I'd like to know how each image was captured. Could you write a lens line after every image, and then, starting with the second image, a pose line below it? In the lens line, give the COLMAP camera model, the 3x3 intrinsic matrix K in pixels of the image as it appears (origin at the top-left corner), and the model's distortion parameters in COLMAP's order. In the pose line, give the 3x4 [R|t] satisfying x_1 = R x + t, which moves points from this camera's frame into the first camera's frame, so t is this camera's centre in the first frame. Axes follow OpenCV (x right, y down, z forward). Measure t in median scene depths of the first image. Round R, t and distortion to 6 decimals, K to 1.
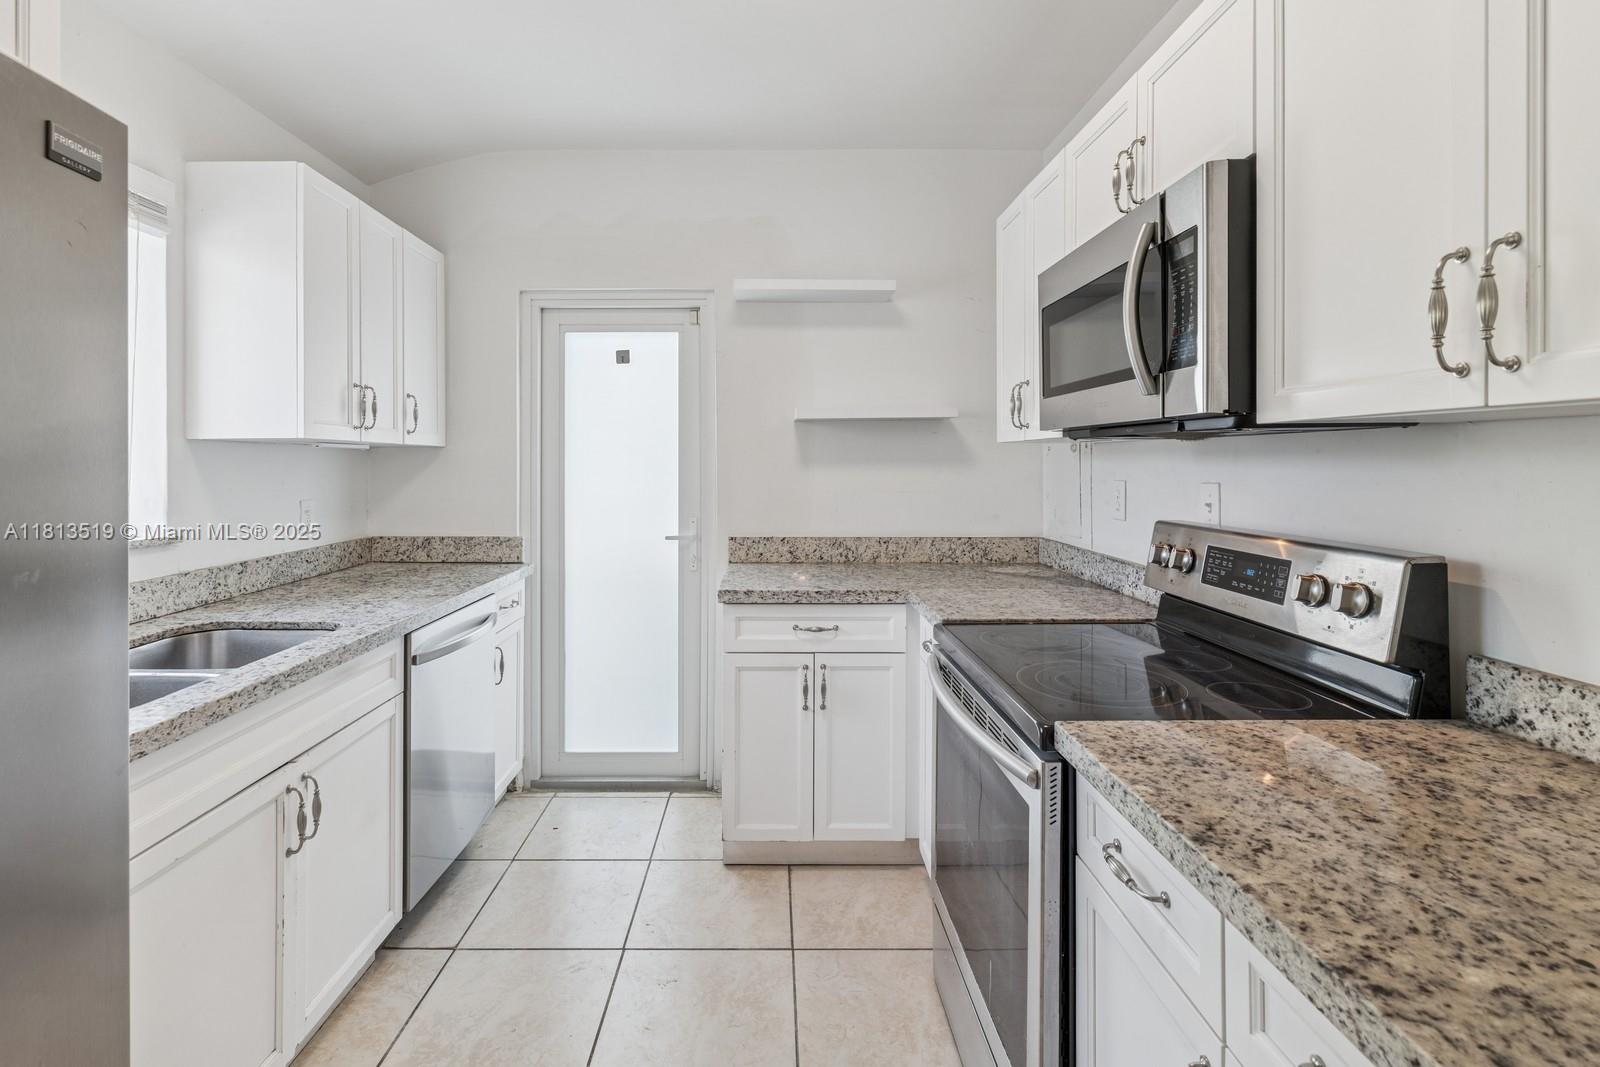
lens RADIAL K [[747.0, 0, 770.1], [0, 747.0, 470.6], [0, 0, 1]] dist [0.000666, -0.000046]
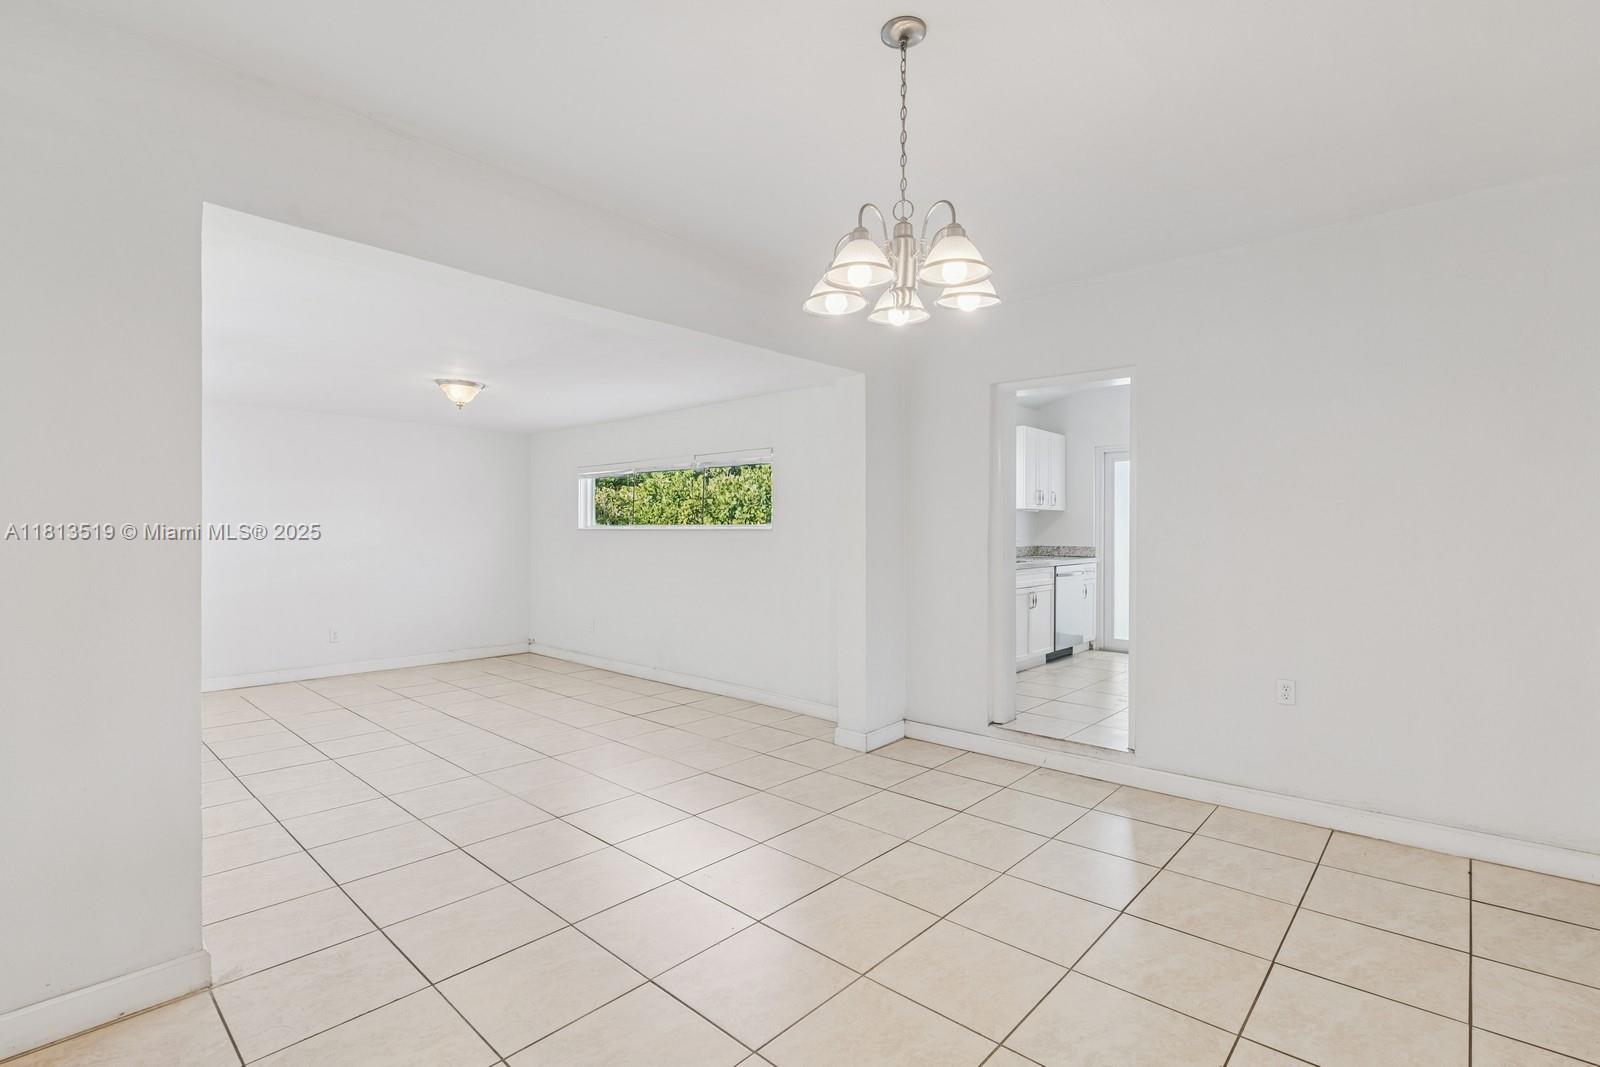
lens RADIAL K [[737.0, 0, 806.5], [0, 737.0, 534.2], [0, 0, 1]] dist [0.001271, -0.000230]
pose [[0.738389, 0.002605, -0.674370, 0.628203], [-0.004470, 0.999989, -0.001031, 0.056666], [0.674360, 0.003775, 0.738393, -1.499601]]
